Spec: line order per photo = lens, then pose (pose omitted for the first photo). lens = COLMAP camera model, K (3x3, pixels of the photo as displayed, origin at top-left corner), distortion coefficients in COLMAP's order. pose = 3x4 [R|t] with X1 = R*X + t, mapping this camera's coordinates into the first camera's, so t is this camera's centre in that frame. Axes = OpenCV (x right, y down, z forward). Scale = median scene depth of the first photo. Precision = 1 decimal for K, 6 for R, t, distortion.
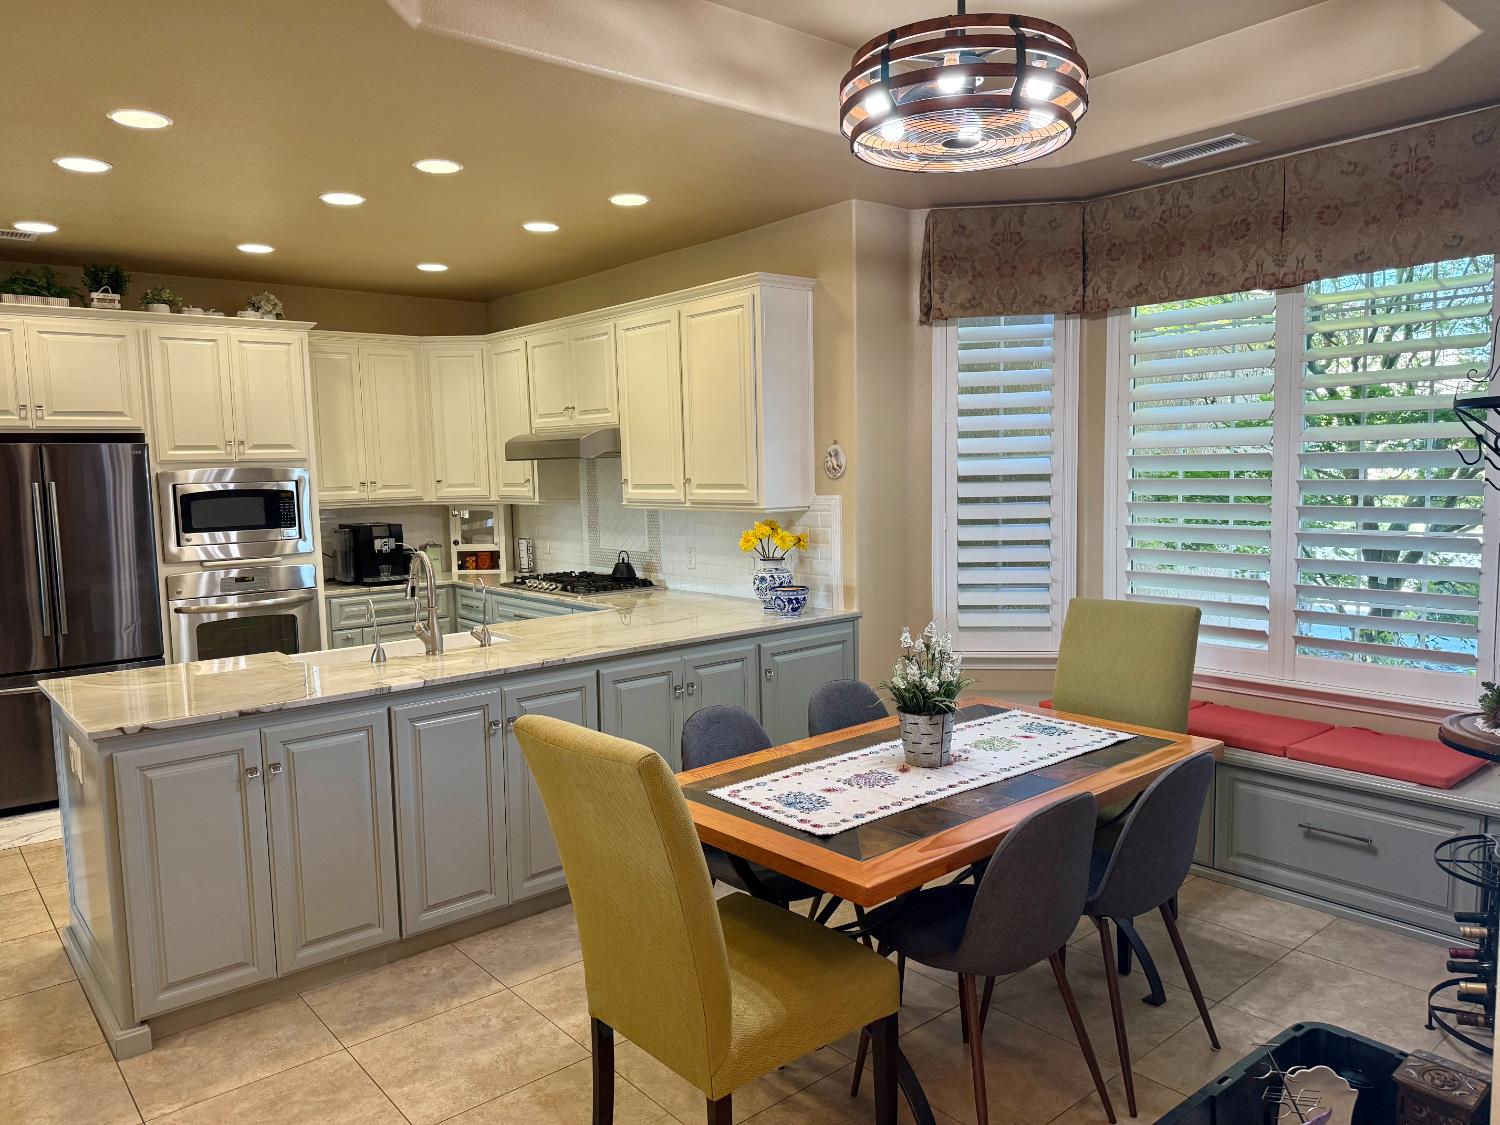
lens RADIAL K [[1057.6, 0, 758.7], [0, 1057.6, 564.9], [0, 0, 1]] dist [0.037728, -0.046624]
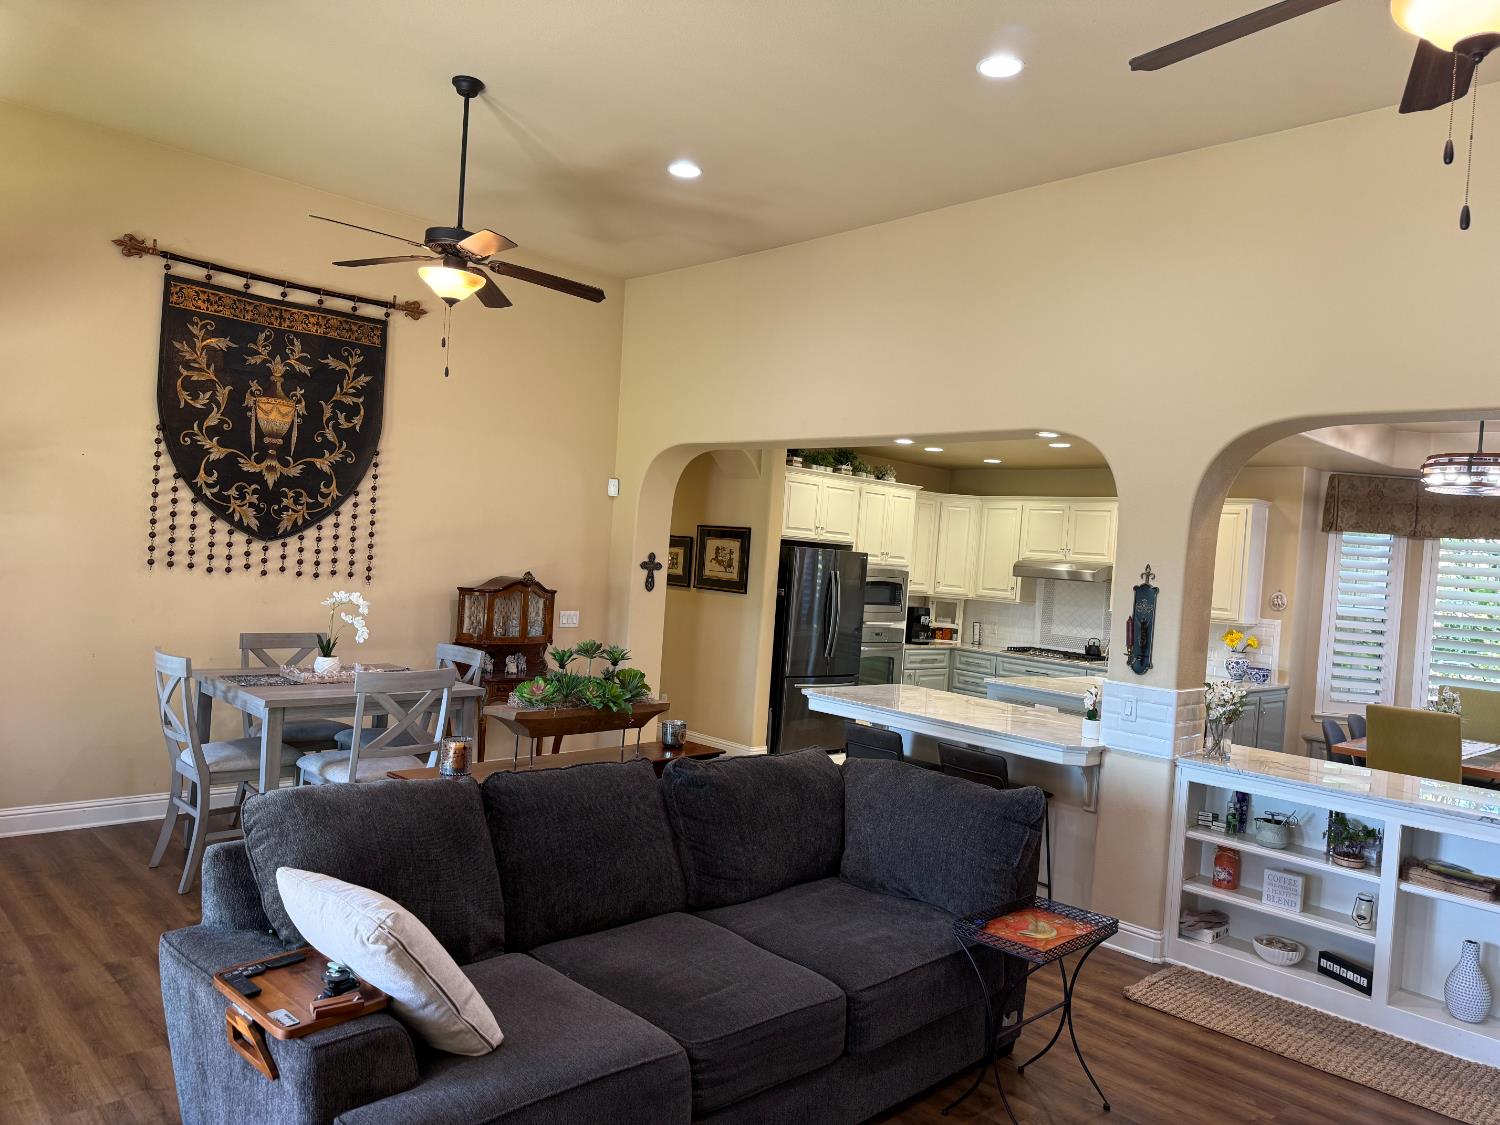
lens RADIAL K [[1057.6, 0, 746.2], [0, 1057.6, 550.1], [0, 0, 1]] dist [0.037728, -0.046624]
pose [[0.993563, 0.093365, 0.064147, -0.956740], [-0.086935, 0.991517, -0.096628, 0.070916], [-0.072625, 0.090429, 0.993251, -0.765876]]
